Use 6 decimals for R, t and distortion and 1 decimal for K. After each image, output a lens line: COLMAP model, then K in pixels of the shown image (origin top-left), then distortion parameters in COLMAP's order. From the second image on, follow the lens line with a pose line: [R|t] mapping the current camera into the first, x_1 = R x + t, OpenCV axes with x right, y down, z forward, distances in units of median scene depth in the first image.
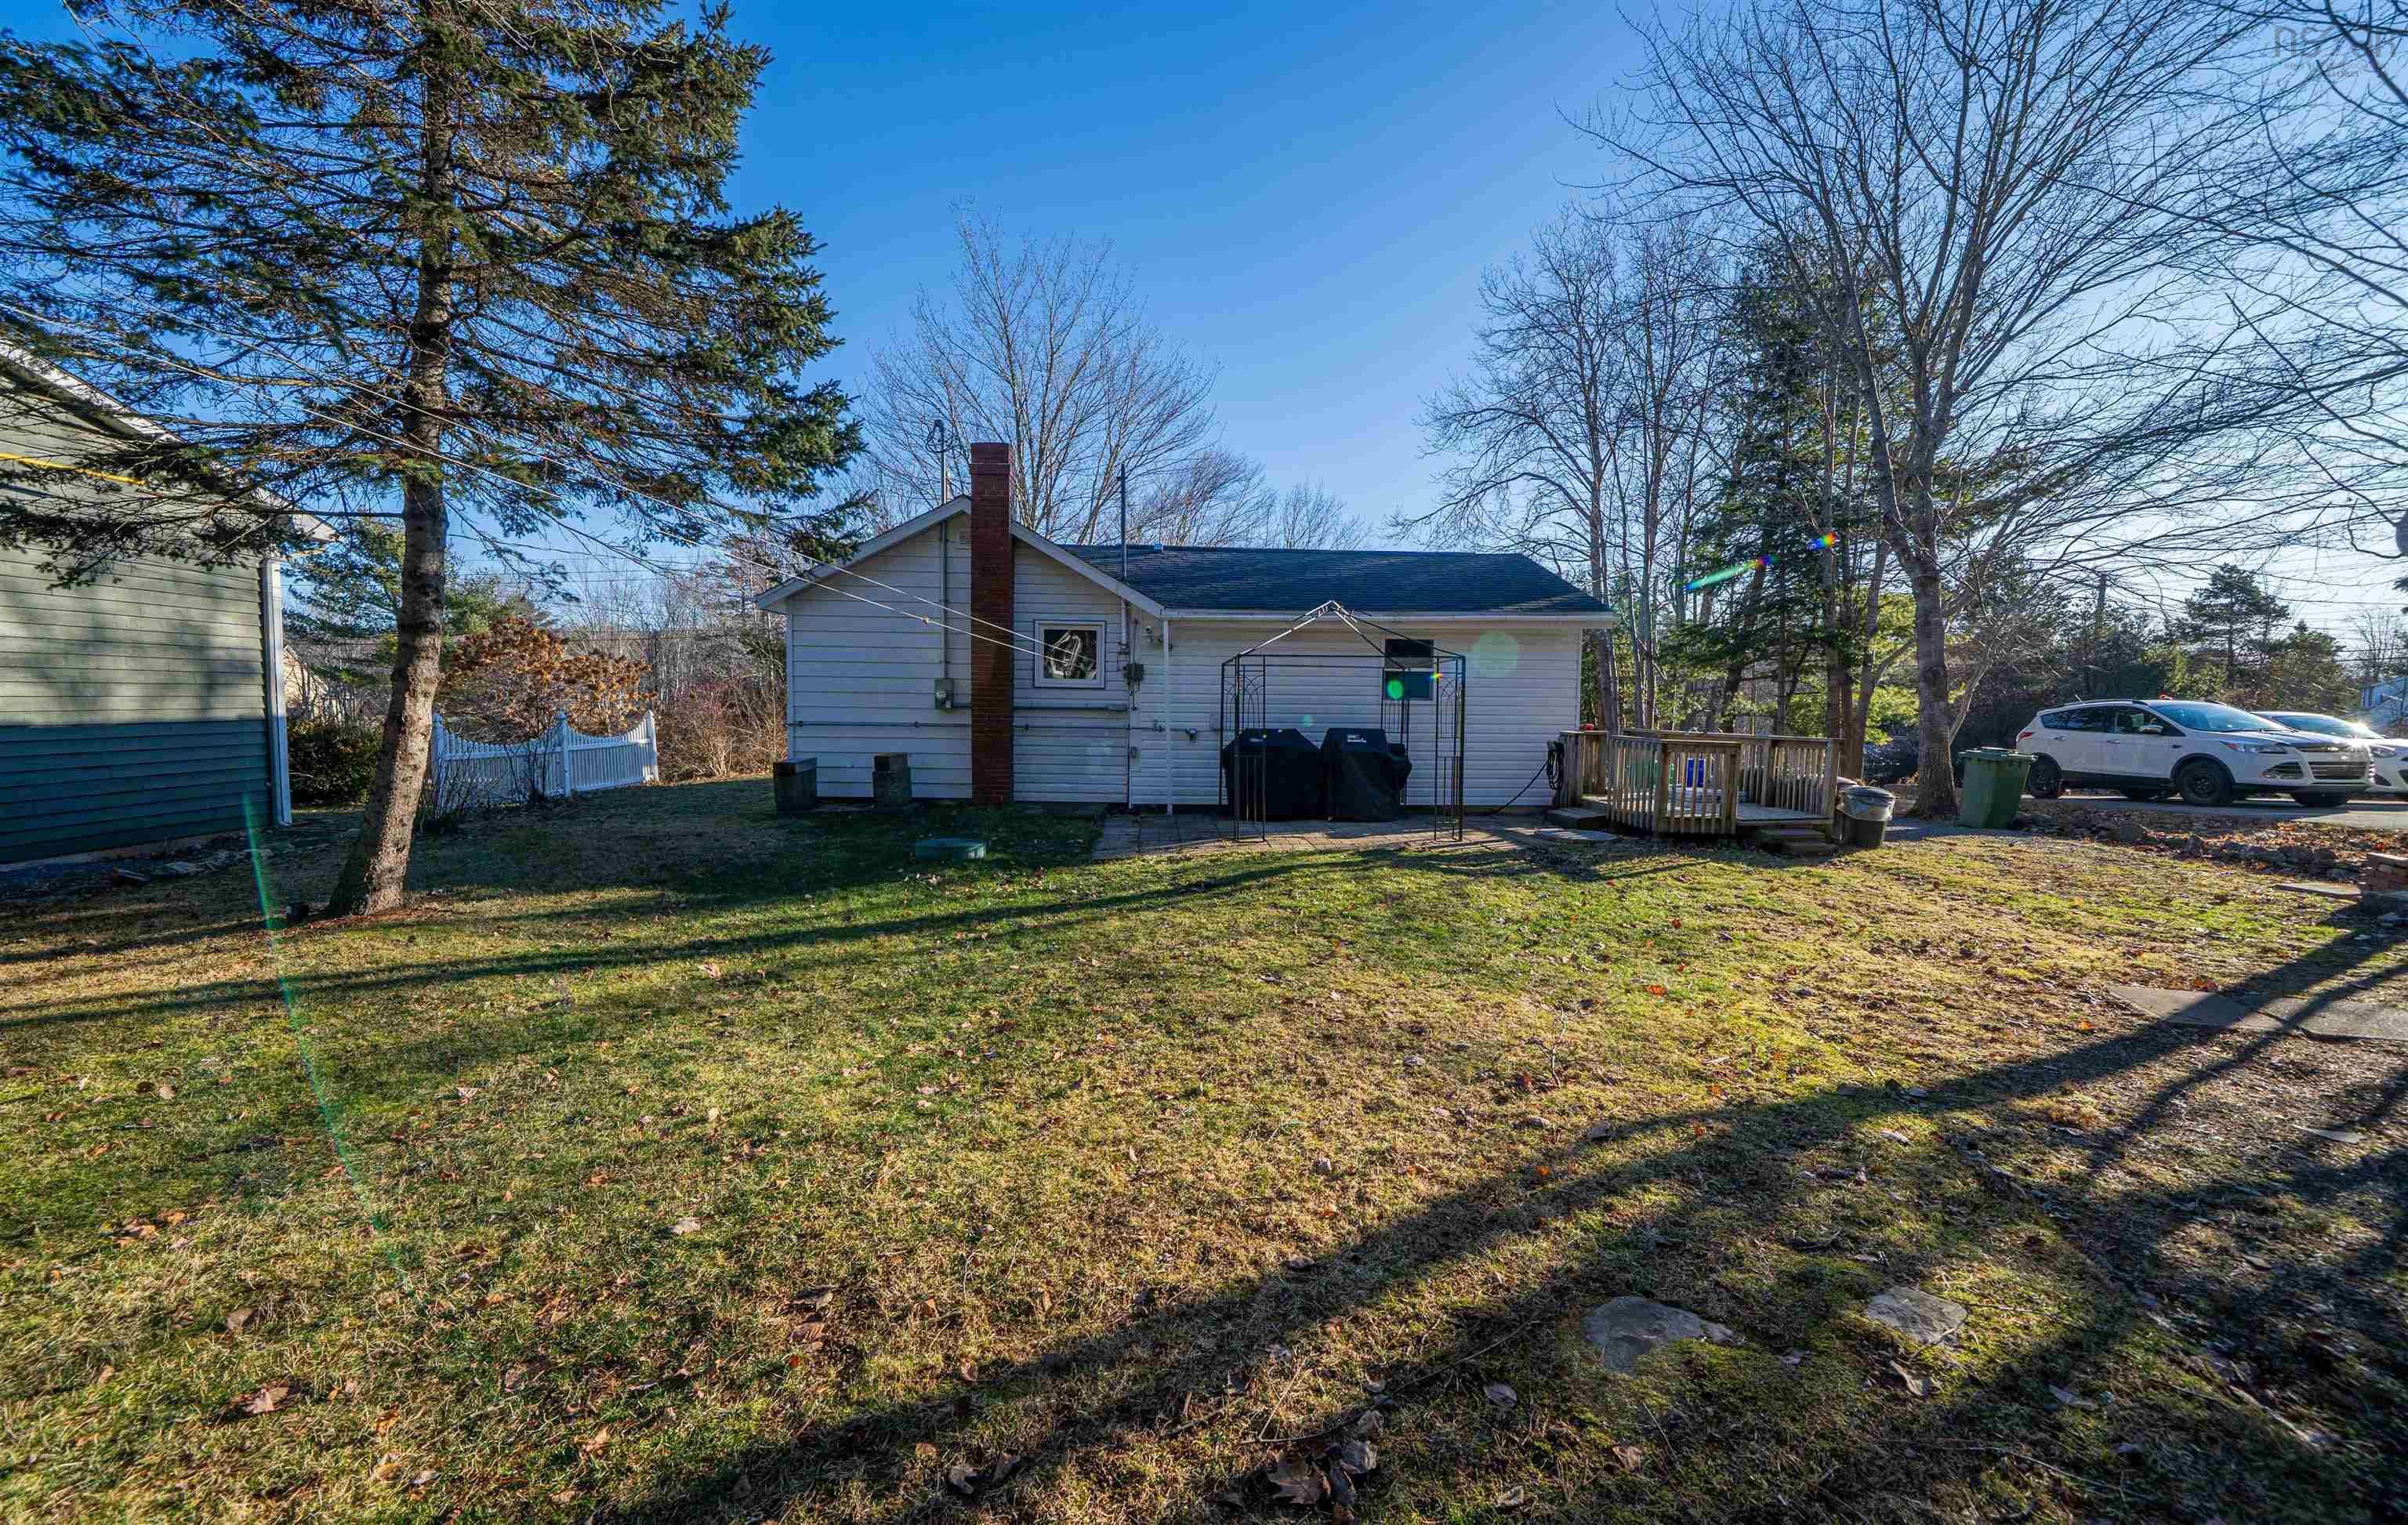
lens RADIAL K [[931.5, 0, 1204.1], [0, 931.5, 745.4], [0, 0, 1]] dist [-0.013068, 0.000135]
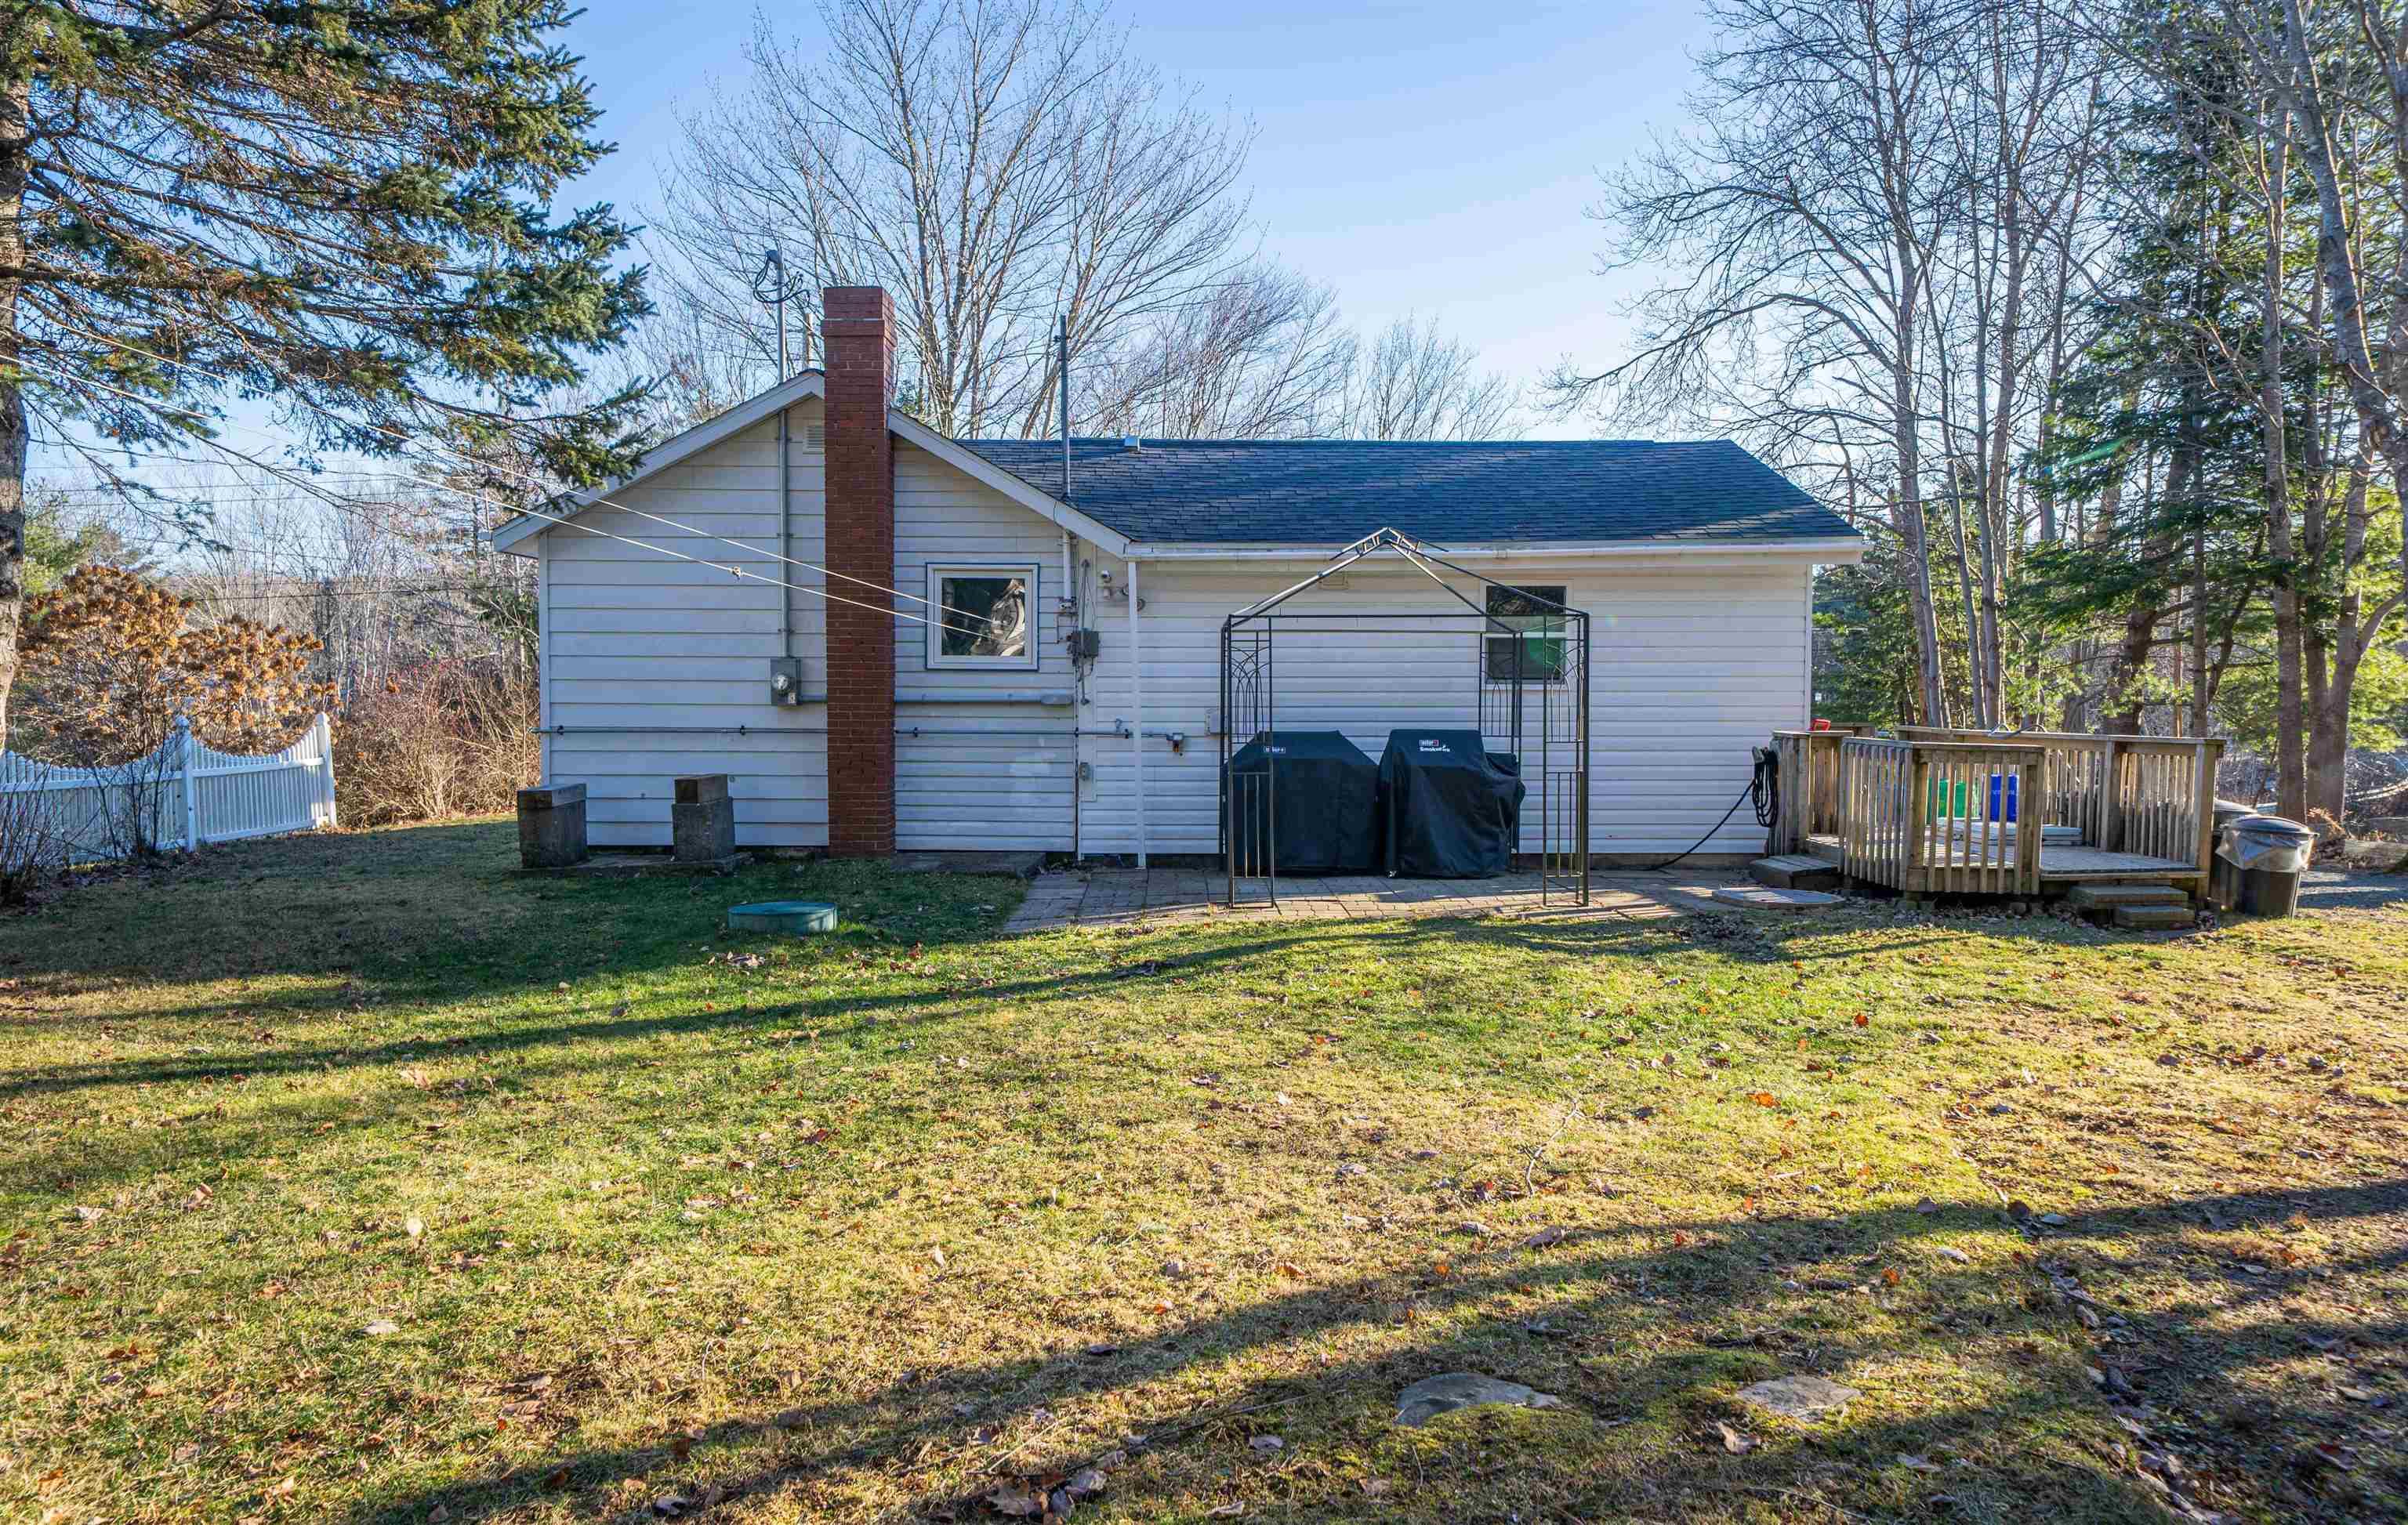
lens RADIAL K [[1633.8, 0, 1208.0], [0, 1633.8, 742.1], [0, 0, 1]] dist [0.021629, 0.005519]
pose [[0.999080, -0.008472, -0.042038, 0.090621], [0.007787, 0.999834, -0.016444, 0.010898], [0.042171, 0.016102, 0.998981, -0.167242]]
